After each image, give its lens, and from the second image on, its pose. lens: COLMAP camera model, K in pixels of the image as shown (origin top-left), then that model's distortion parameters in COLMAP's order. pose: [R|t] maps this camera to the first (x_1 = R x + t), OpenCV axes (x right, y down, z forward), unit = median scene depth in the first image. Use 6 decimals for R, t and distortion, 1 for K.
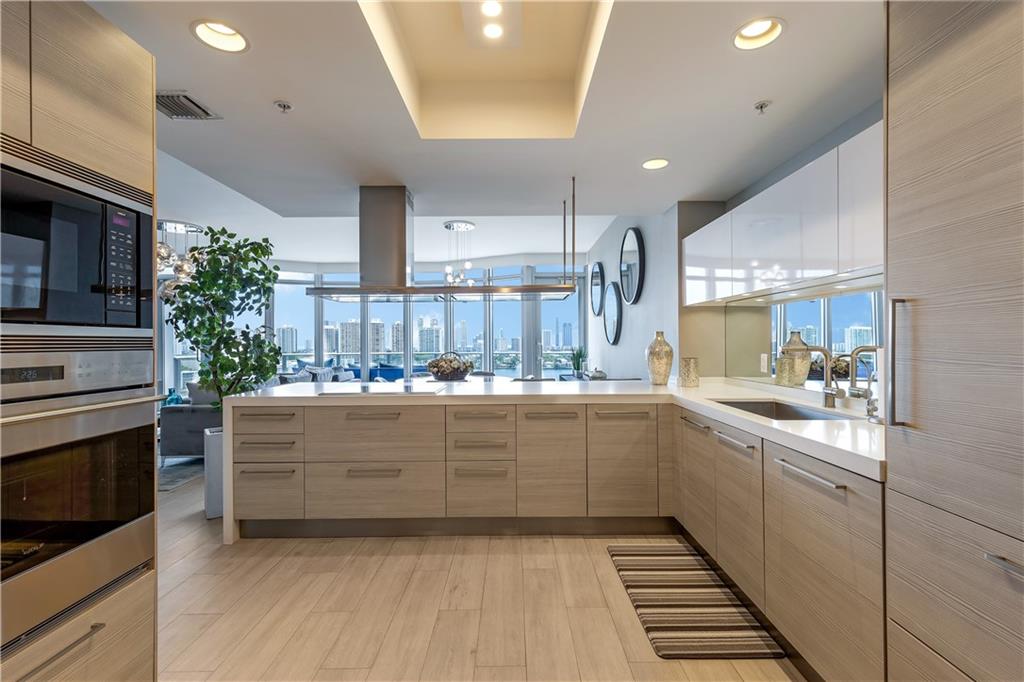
lens RADIAL K [[463.3, 0, 515.1], [0, 463.3, 342.5], [0, 0, 1]] dist [0.008528, -0.001912]
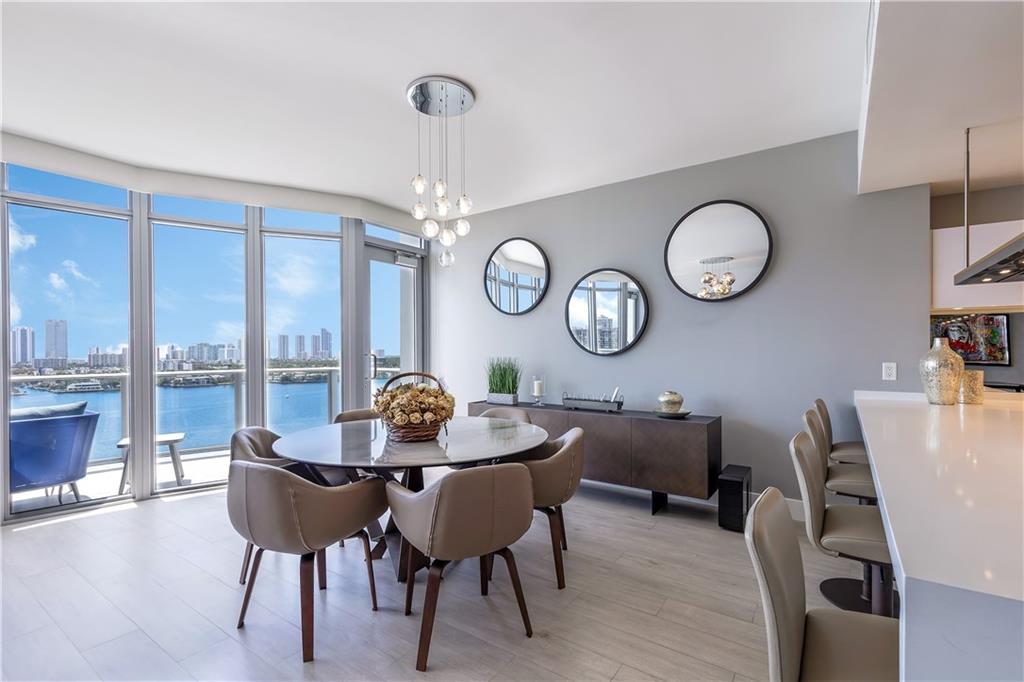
lens RADIAL K [[463.3, 0, 521.2], [0, 463.3, 355.2], [0, 0, 1]] dist [0.008528, -0.001912]
pose [[0.562227, -0.002165, 0.826980, -0.921431], [0.002874, 0.999996, 0.000664, 0.005180], [-0.826978, 0.002004, 0.562230, 1.371622]]
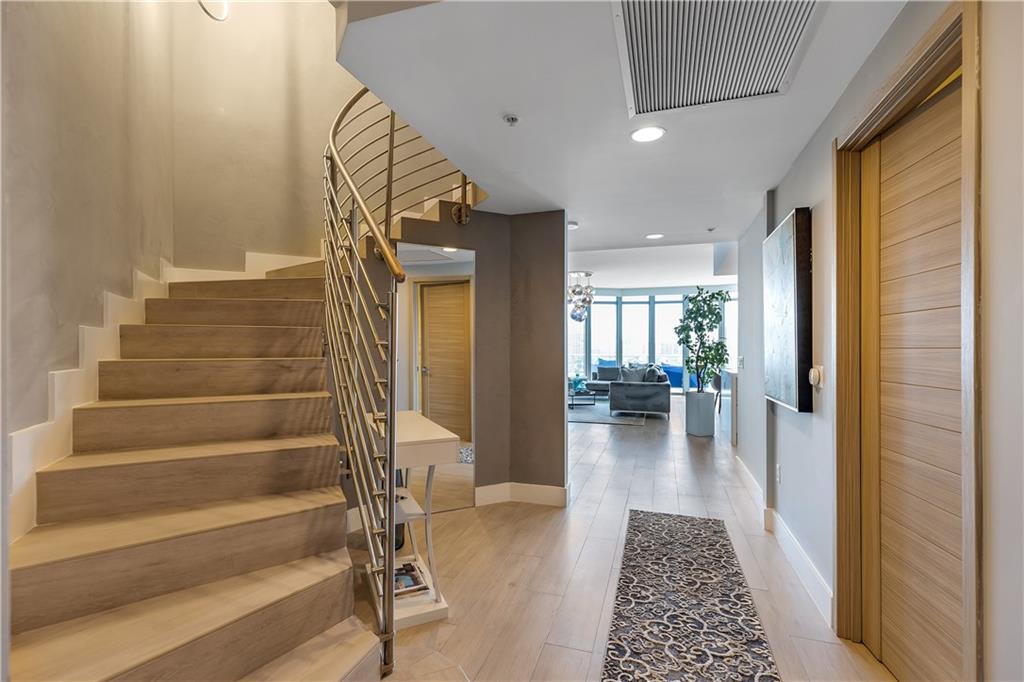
lens RADIAL K [[463.3, 0, 512.4], [0, 463.3, 344.6], [0, 0, 1]] dist [0.008528, -0.001912]
pose [[0.953288, 0.010892, -0.301868, -0.927301], [-0.013265, 0.999895, -0.005811, 0.018684], [0.301773, 0.009544, 0.953332, -1.227310]]
